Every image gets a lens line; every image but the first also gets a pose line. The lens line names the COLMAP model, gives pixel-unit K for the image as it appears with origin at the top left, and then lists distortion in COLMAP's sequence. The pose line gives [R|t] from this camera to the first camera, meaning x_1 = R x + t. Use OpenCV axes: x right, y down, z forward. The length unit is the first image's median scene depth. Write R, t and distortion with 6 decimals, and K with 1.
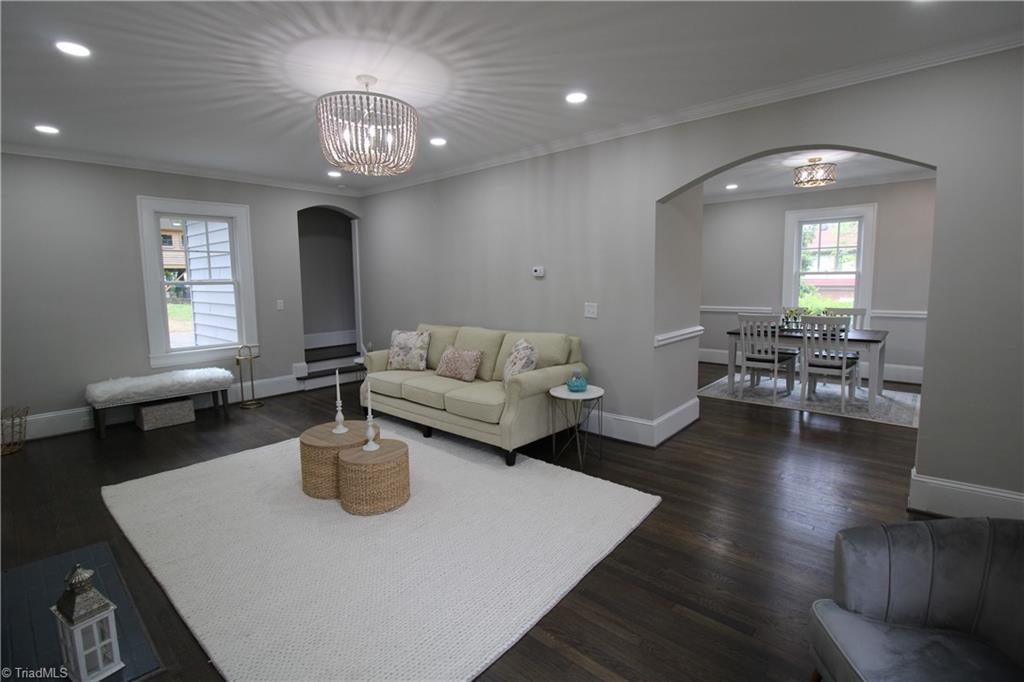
lens RADIAL K [[473.8, 0, 510.6], [0, 473.8, 336.2], [0, 0, 1]] dist [-0.012036, -0.000627]
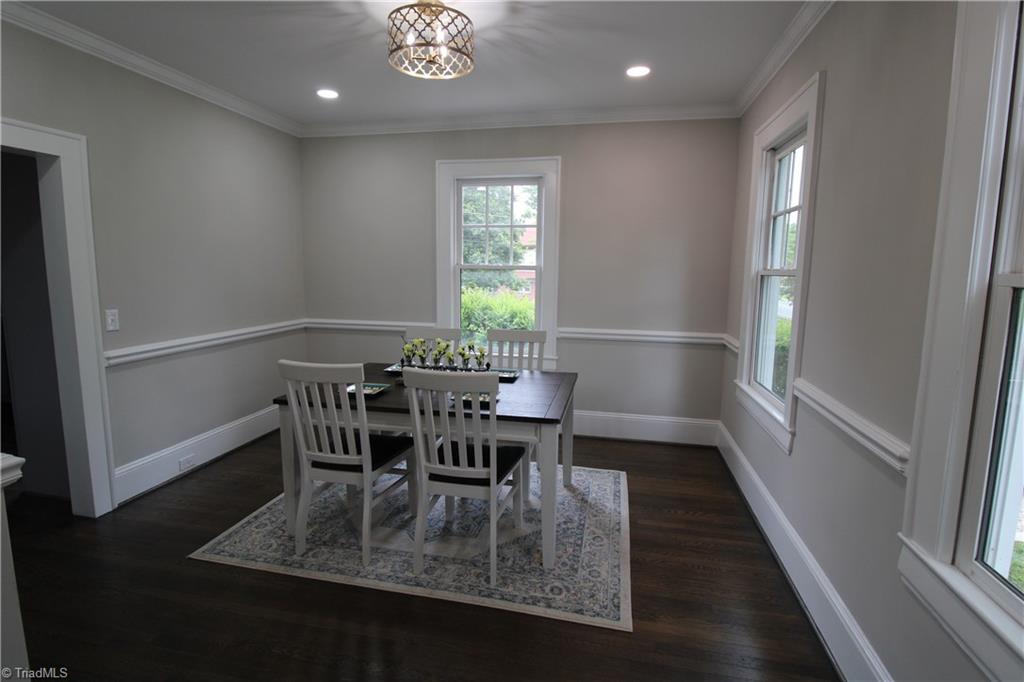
lens RADIAL K [[473.8, 0, 510.0], [0, 473.8, 338.1], [0, 0, 1]] dist [-0.012036, -0.000627]
pose [[0.871428, -0.037525, 0.489087, 0.433023], [0.027947, 0.999248, 0.026874, -0.066181], [-0.489727, -0.009750, 0.871821, 0.516378]]
